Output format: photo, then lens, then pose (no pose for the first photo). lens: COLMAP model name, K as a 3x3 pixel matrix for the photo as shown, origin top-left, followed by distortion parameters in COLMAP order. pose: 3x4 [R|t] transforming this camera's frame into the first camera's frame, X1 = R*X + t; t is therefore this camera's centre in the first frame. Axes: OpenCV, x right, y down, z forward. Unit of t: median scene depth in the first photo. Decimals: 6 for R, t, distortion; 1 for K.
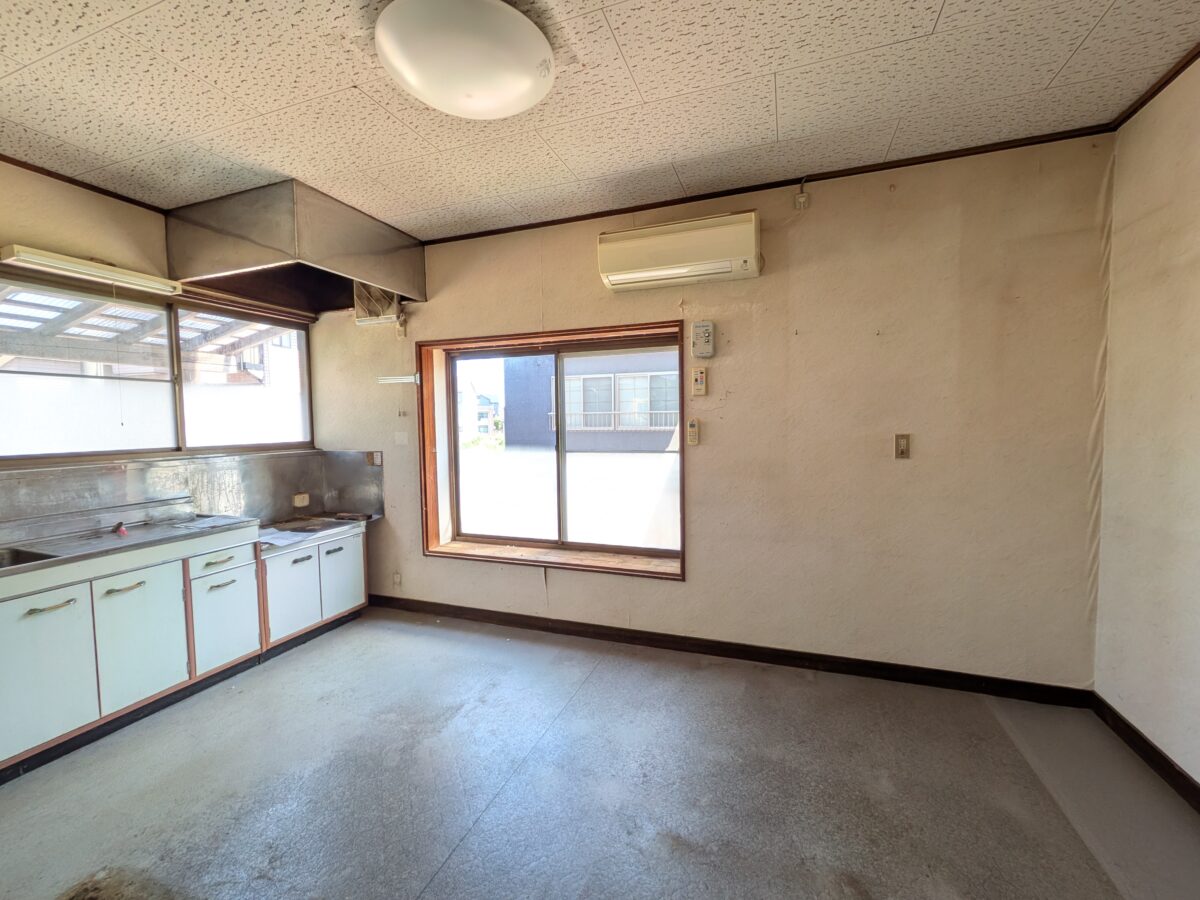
lens RADIAL K [[494.2, 0, 604.0], [0, 494.2, 445.5], [0, 0, 1]] dist [-0.002879, -0.000108]
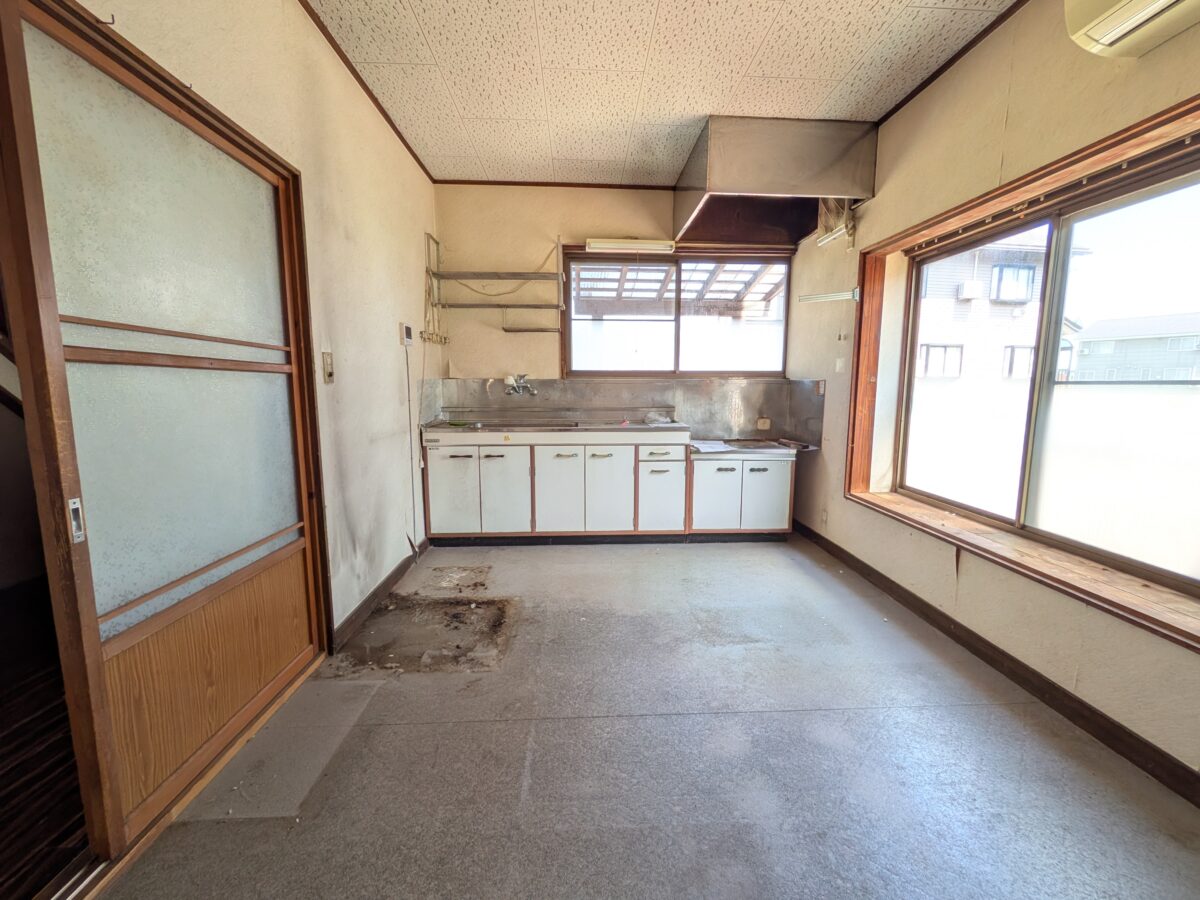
lens RADIAL K [[494.2, 0, 604.0], [0, 494.2, 445.5], [0, 0, 1]] dist [-0.002879, -0.000108]
pose [[0.399355, 0.135111, -0.906786, 0.284666], [-0.054963, 0.990830, 0.123428, 0.047610], [0.915148, 0.000548, 0.403119, 0.266503]]
